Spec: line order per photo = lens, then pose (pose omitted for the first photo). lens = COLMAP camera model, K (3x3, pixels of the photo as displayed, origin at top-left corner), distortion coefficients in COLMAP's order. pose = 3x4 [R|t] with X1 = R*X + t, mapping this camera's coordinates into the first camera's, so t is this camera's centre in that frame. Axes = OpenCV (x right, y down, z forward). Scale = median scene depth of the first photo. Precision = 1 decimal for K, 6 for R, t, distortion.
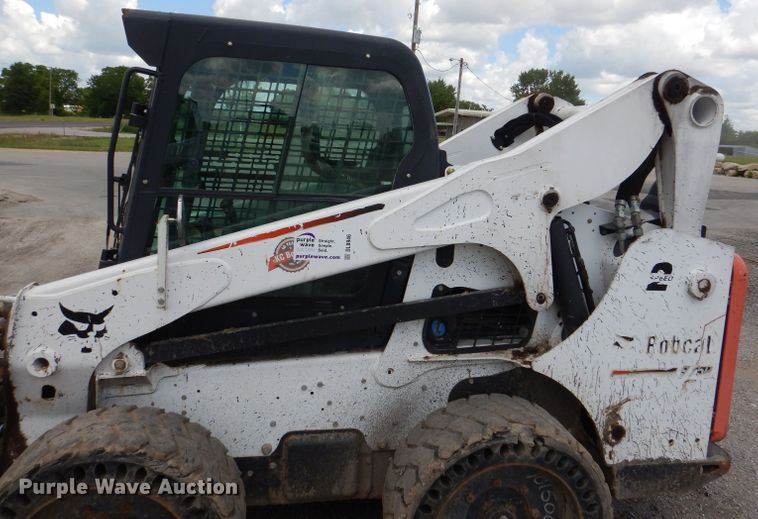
lens RADIAL K [[570.1, 0, 402.7], [0, 570.1, 214.9], [0, 0, 1]] dist [0.010347, -0.001149]
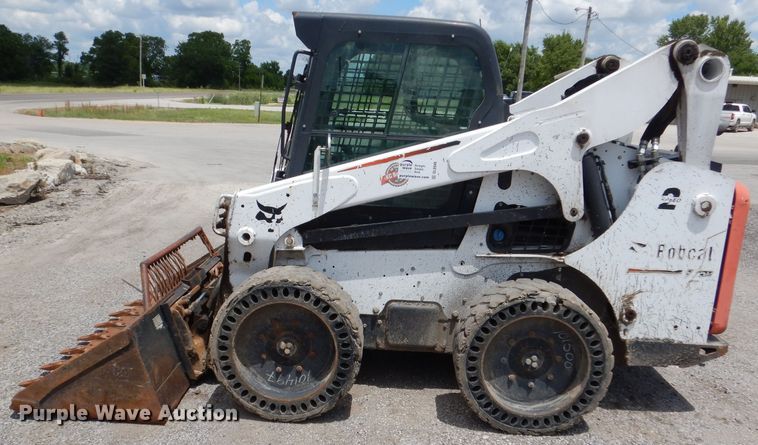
lens RADIAL K [[646.8, 0, 361.6], [0, 646.8, 257.6], [0, 0, 1]] dist [0.004683, 0.003782]
pose [[0.974009, 0.041156, -0.222741, 0.095122], [-0.019893, 0.995098, 0.096876, 0.113195], [0.225636, -0.089927, 0.970052, -0.633553]]
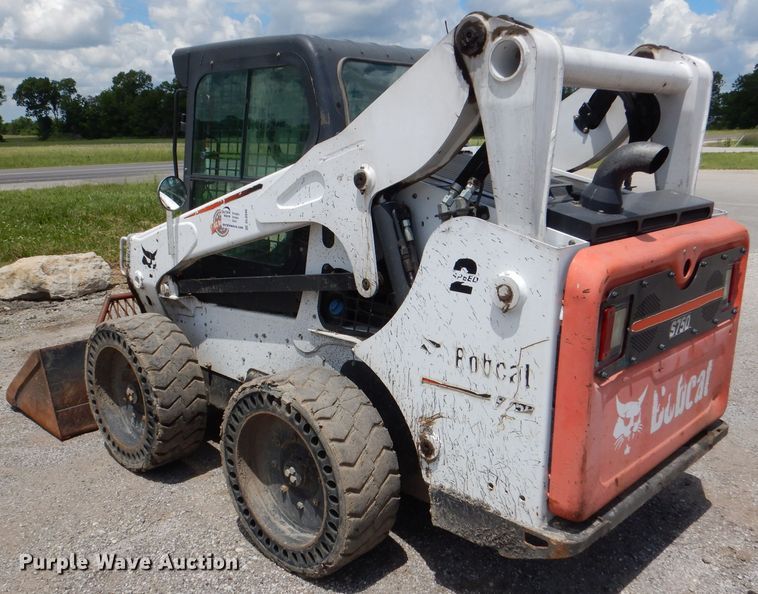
lens RADIAL K [[699.3, 0, 343.6], [0, 699.3, 323.8], [0, 0, 1]] dist [-0.006874, 0.000000]
pose [[0.563494, 0.156406, -0.811179, 1.187448], [-0.071559, 0.987465, 0.140688, 0.047220], [0.823015, -0.021230, 0.567623, 0.286355]]
